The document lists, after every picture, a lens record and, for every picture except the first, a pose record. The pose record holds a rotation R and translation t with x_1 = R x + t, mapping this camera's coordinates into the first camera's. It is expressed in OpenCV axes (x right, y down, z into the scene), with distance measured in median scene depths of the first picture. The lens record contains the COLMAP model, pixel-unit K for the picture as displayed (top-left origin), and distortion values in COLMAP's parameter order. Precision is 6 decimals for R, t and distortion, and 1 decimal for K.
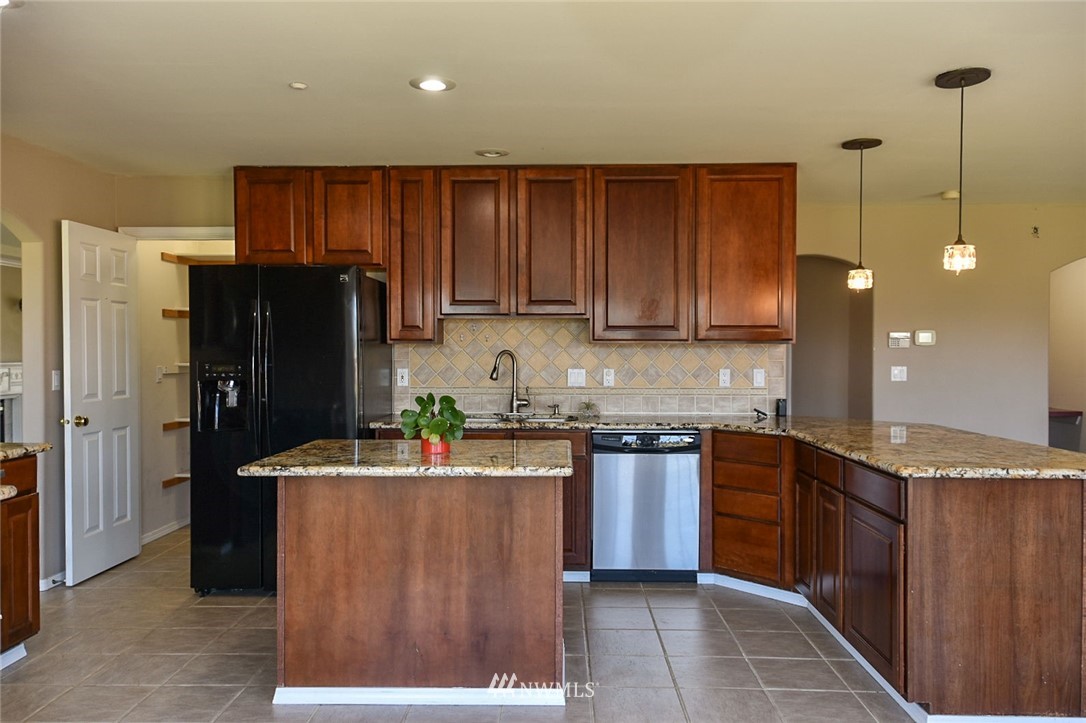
lens RADIAL K [[823.4, 0, 543.0], [0, 823.4, 361.5], [0, 0, 1]] dist [-0.002253, -0.000839]
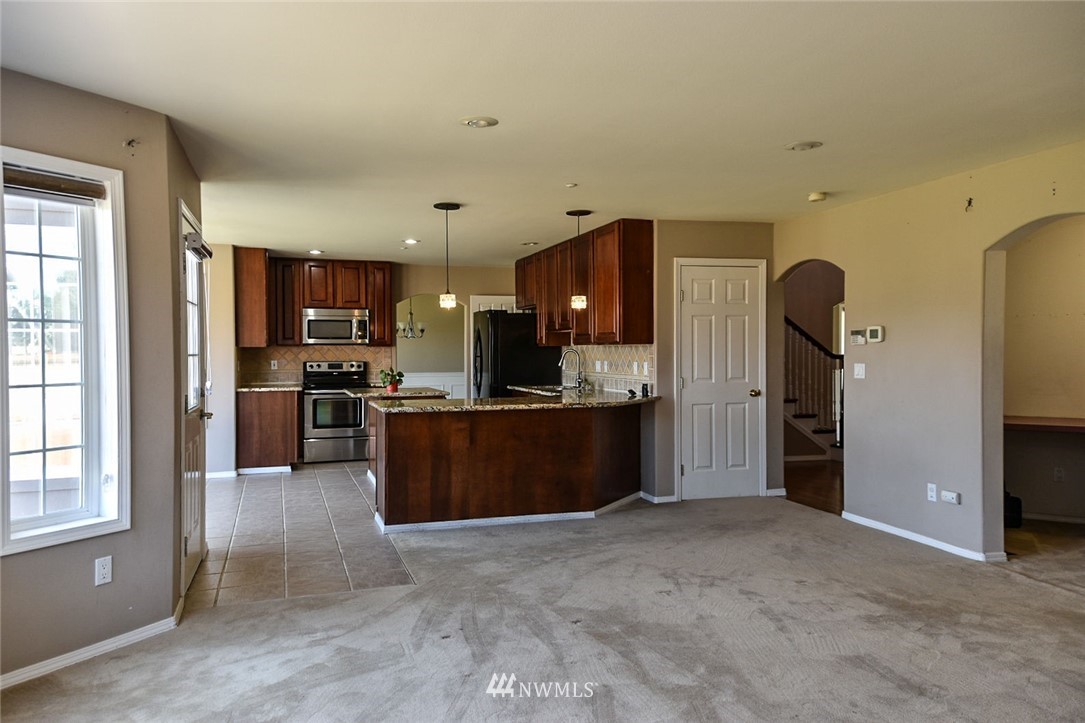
lens RADIAL K [[822.7, 0, 542.5], [0, 822.7, 361.5], [0, 0, 1]] dist [-0.002253, -0.000839]
pose [[0.334090, 0.008097, -0.942506, 1.730205], [-0.005751, 0.999962, 0.006552, -0.001336], [0.942524, 0.003232, 0.334124, 0.420813]]
